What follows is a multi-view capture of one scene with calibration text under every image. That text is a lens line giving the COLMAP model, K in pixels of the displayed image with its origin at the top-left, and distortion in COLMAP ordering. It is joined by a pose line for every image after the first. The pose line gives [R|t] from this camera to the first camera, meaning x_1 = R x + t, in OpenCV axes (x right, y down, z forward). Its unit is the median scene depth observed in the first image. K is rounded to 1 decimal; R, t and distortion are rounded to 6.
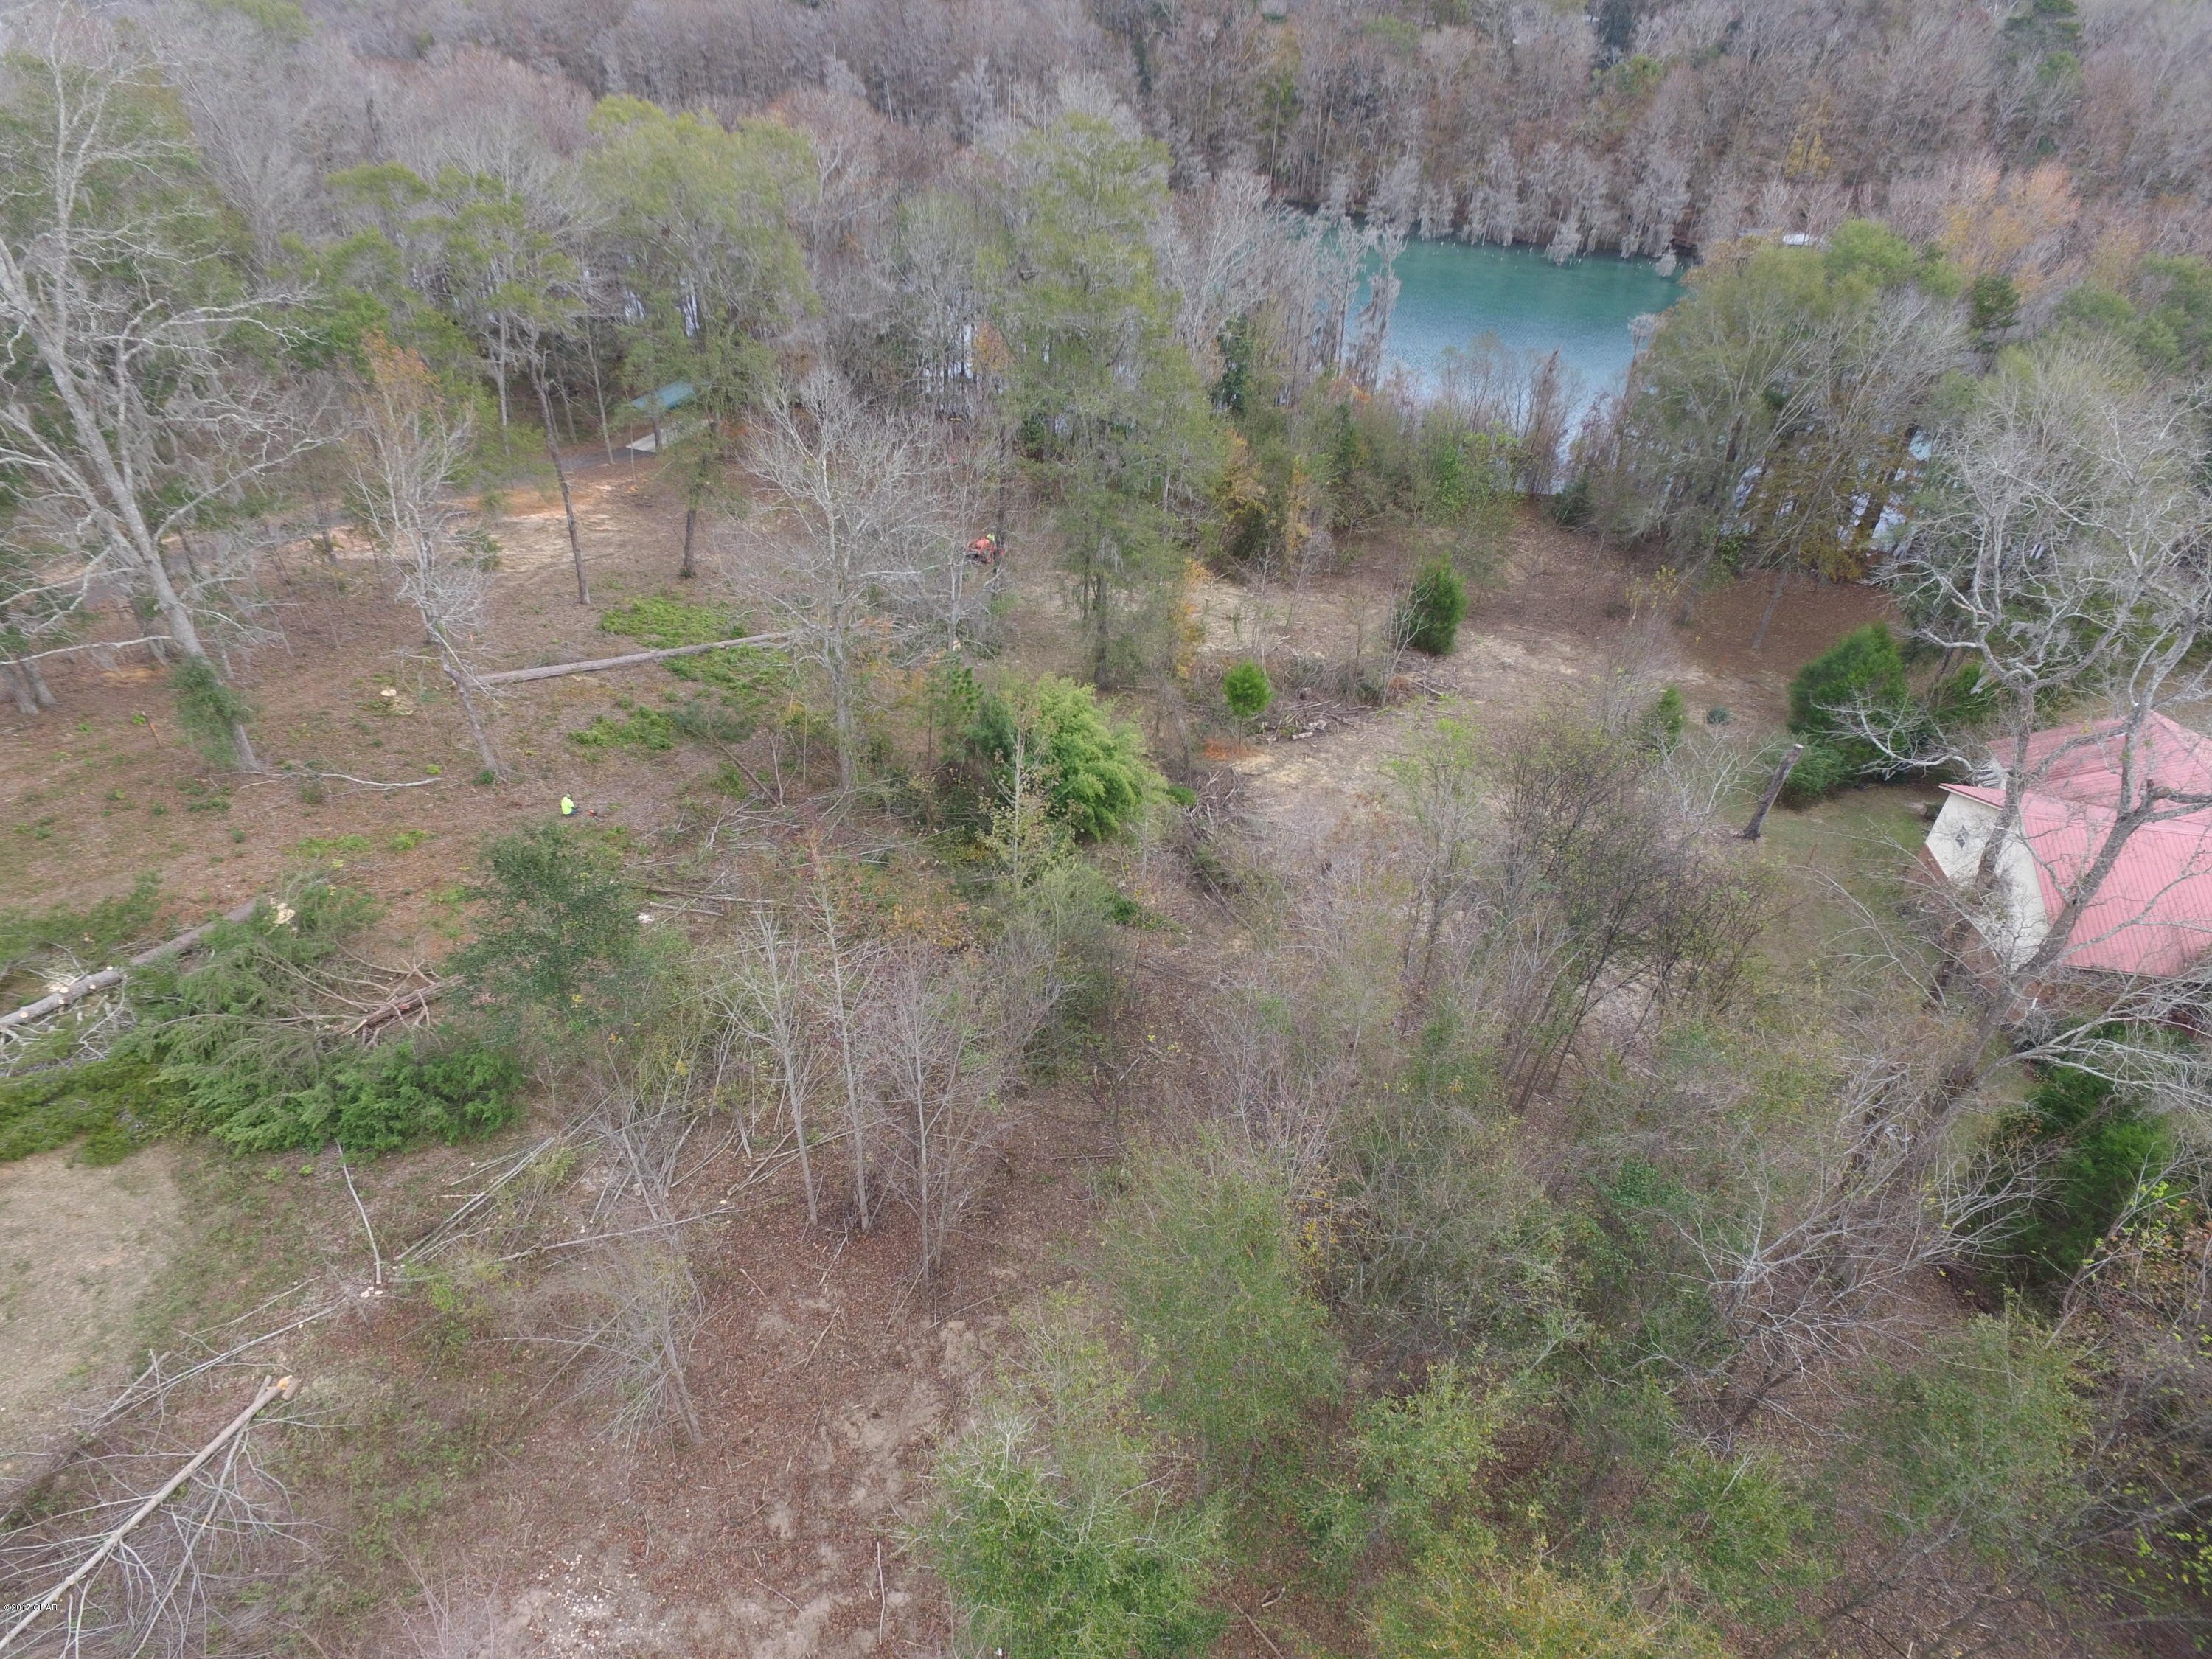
lens RADIAL K [[1301.0, 0, 1090.8], [0, 1301.0, 833.3], [0, 0, 1]] dist [-0.009529, 0.019562]
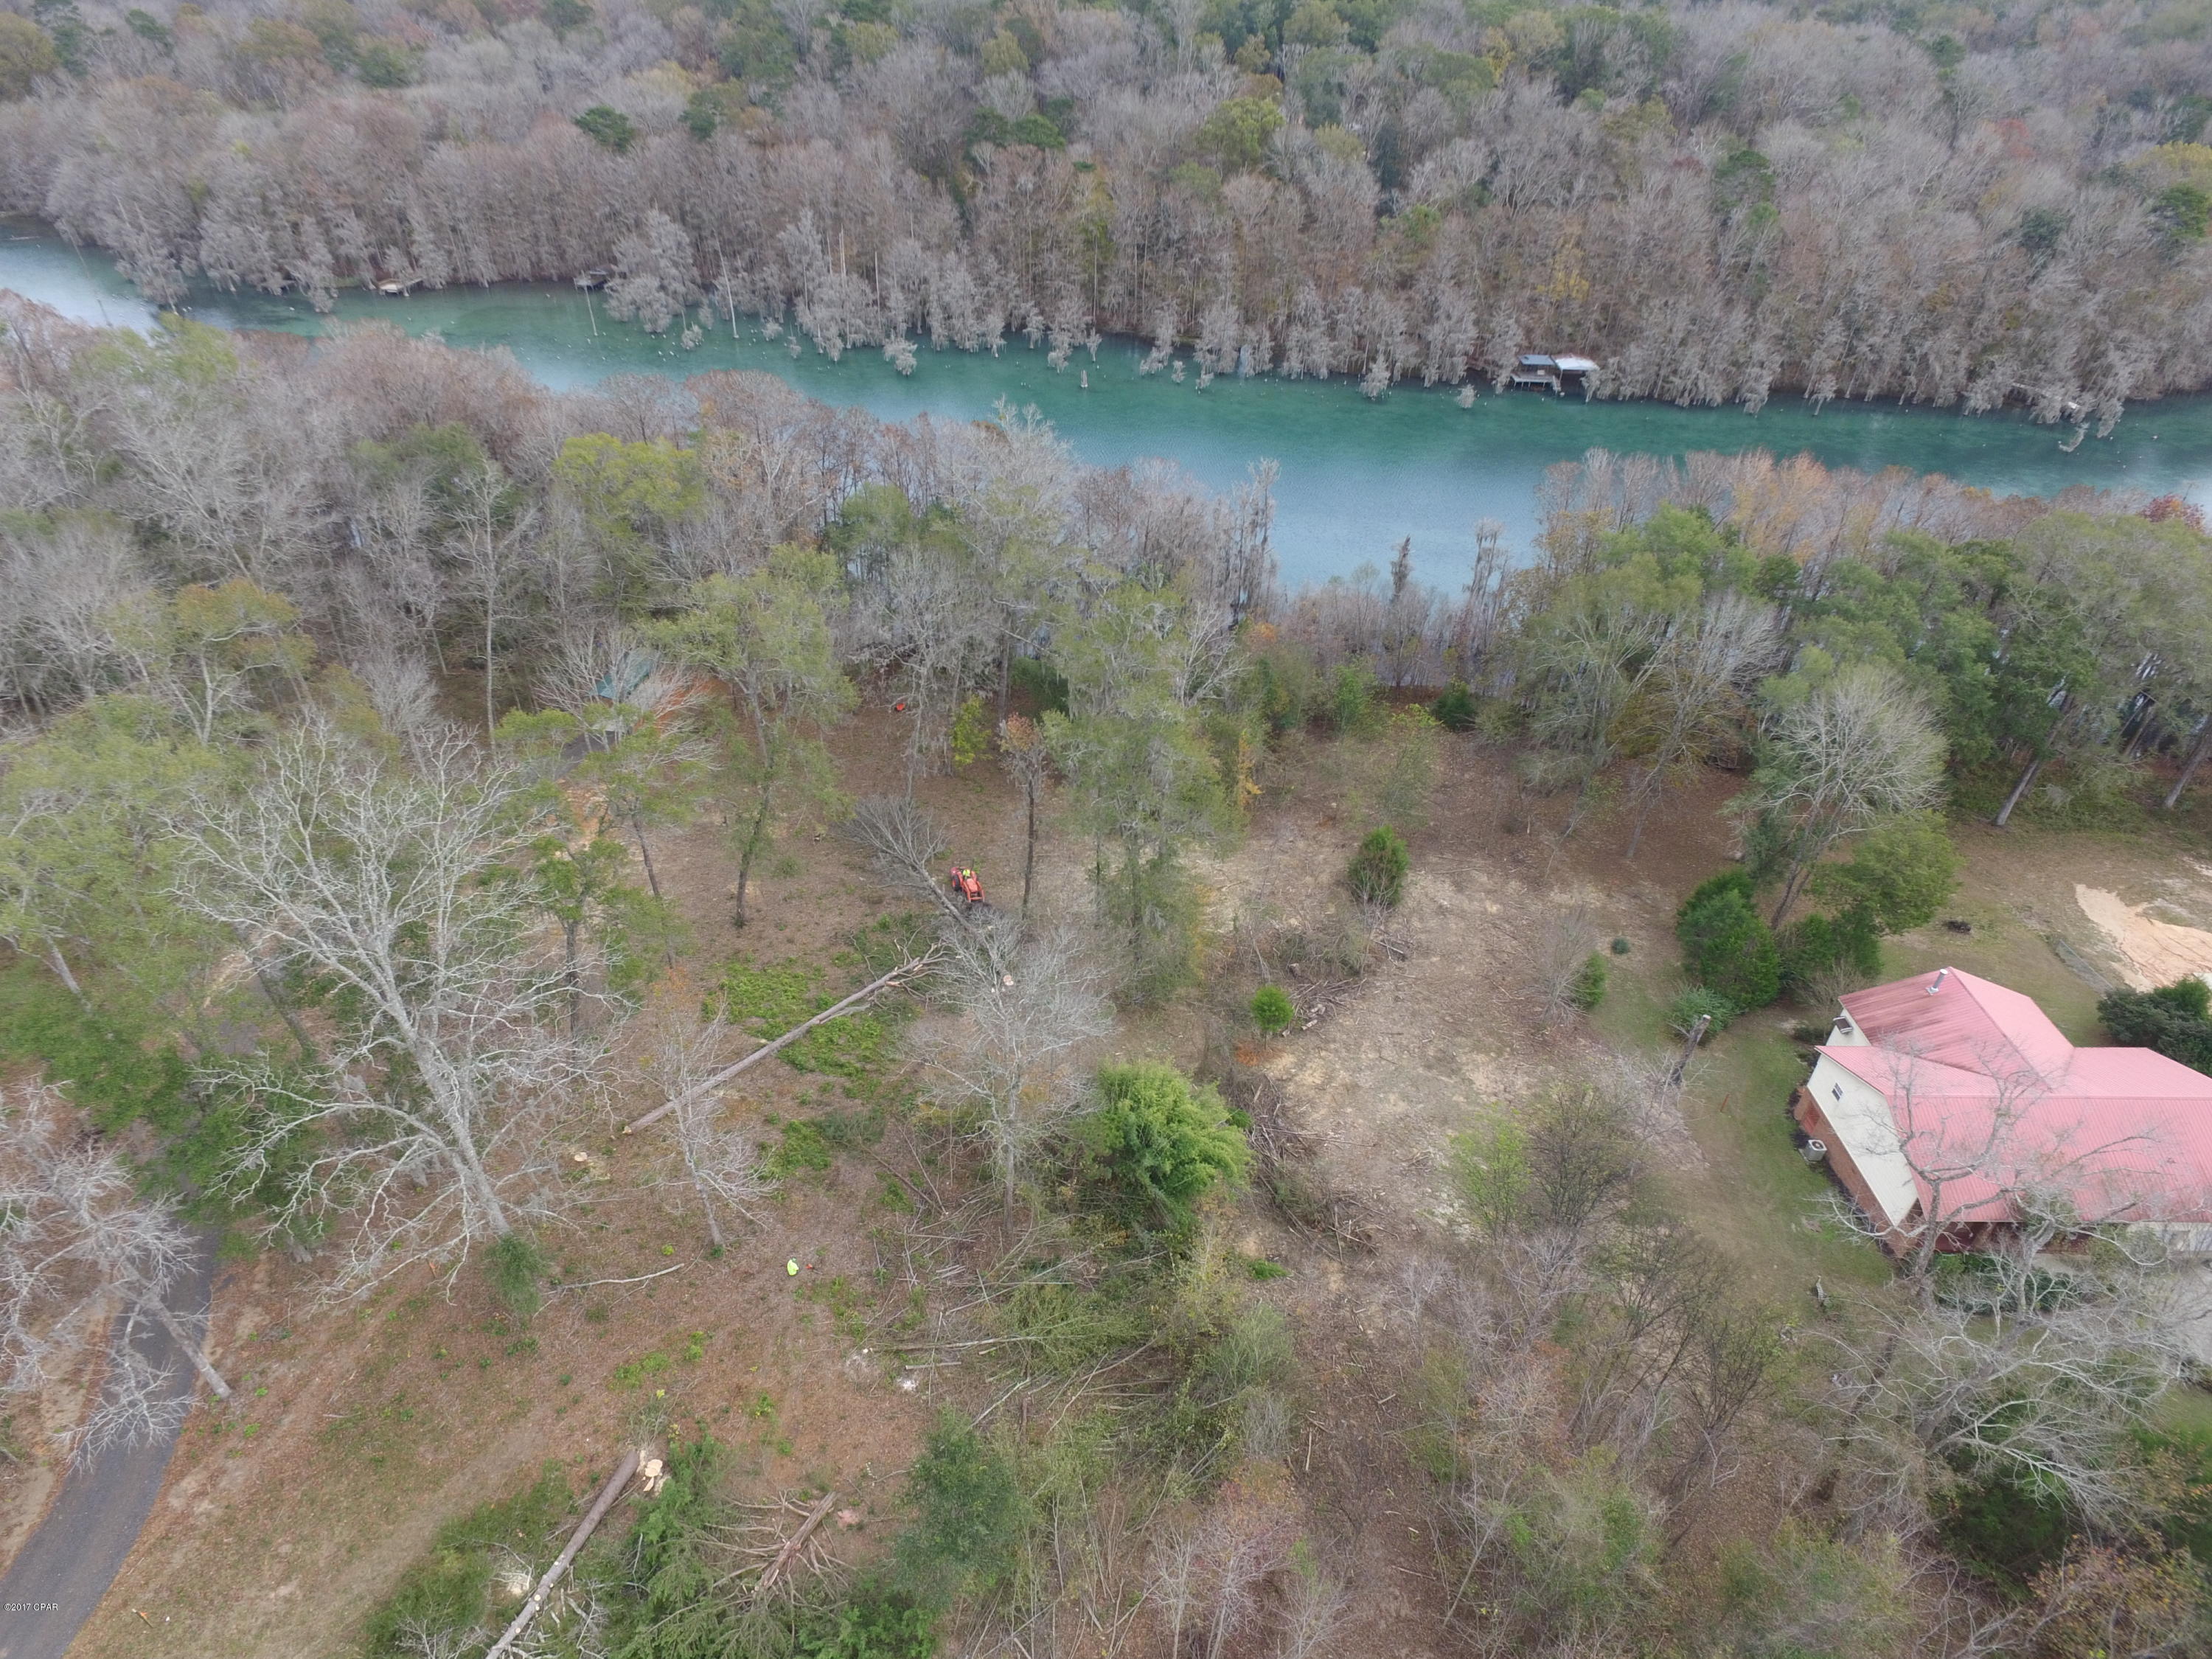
lens RADIAL K [[1301.0, 0, 1096.0], [0, 1301.0, 830.6], [0, 0, 1]] dist [-0.009529, 0.019562]
pose [[0.984127, -0.109361, 0.139768, -0.156758], [0.109589, 0.993958, 0.006081, -0.247250], [-0.139589, 0.009332, 0.990166, -0.139740]]
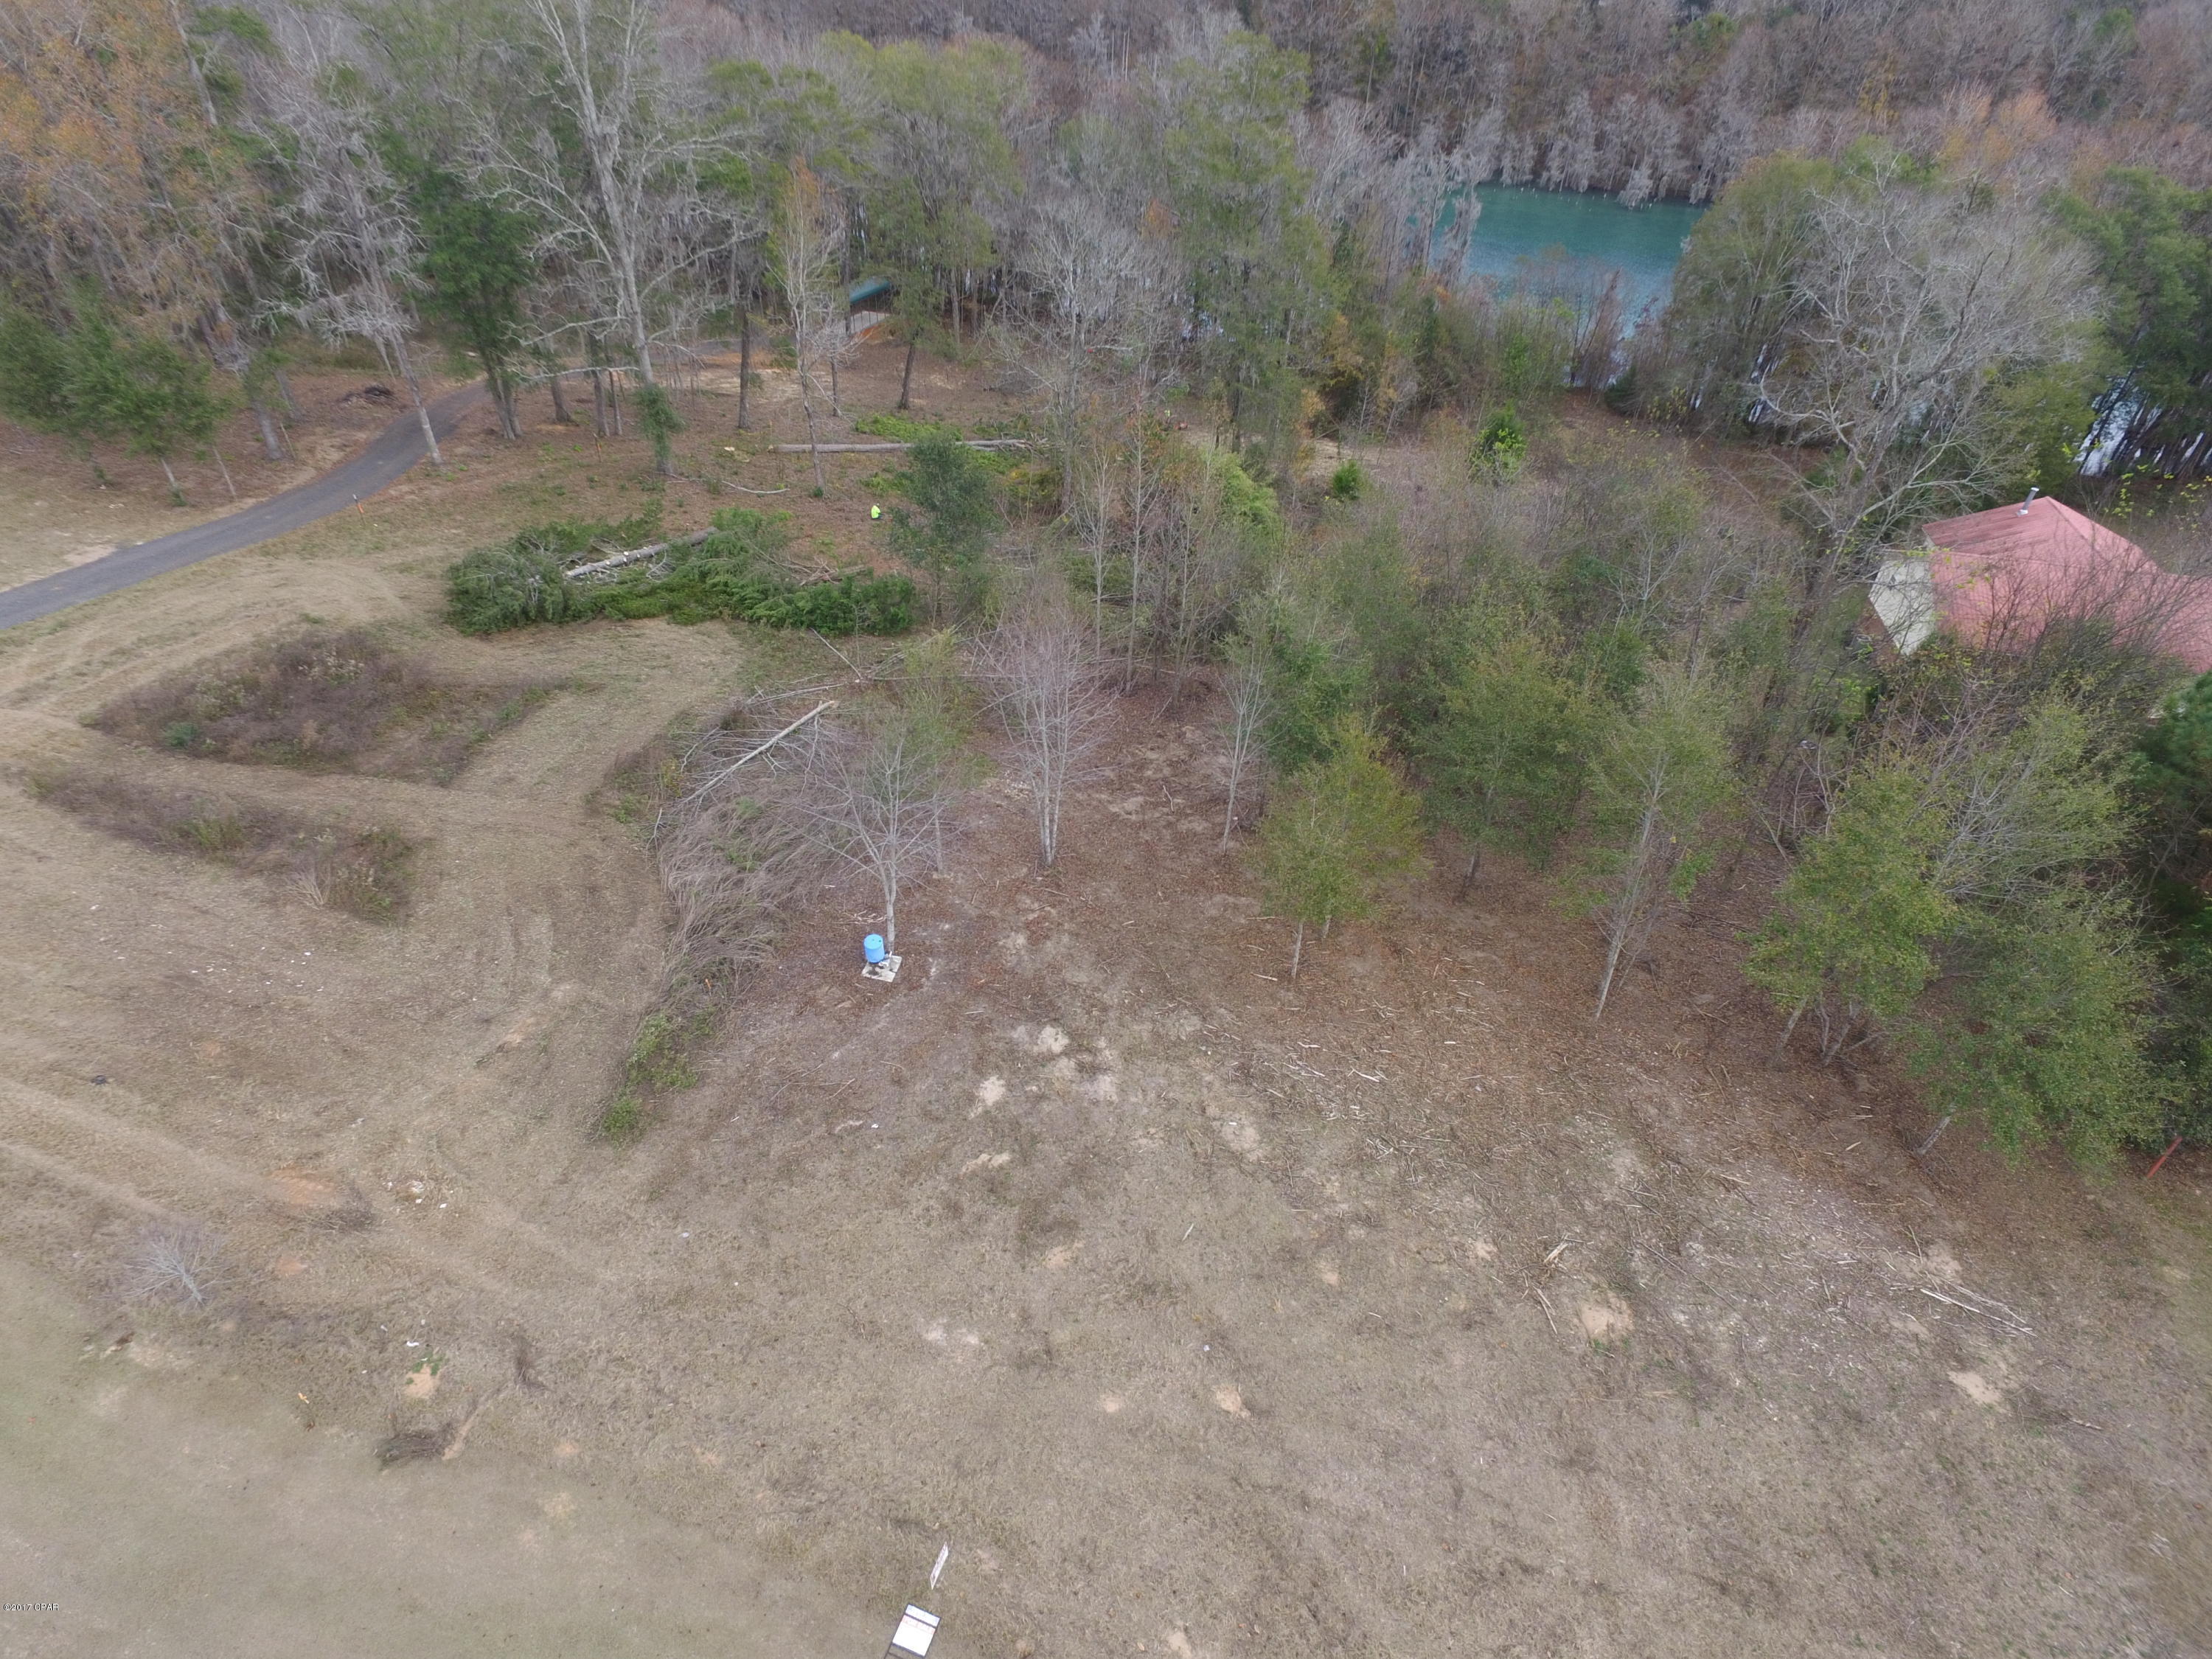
lens RADIAL K [[1301.0, 0, 1087.3], [0, 1301.0, 836.2], [0, 0, 1]] dist [-0.009529, 0.019562]
pose [[0.998417, 0.034741, -0.044239, -0.059941], [-0.033920, 0.999240, 0.019188, 0.187329], [0.044872, -0.017657, 0.998837, -0.263280]]
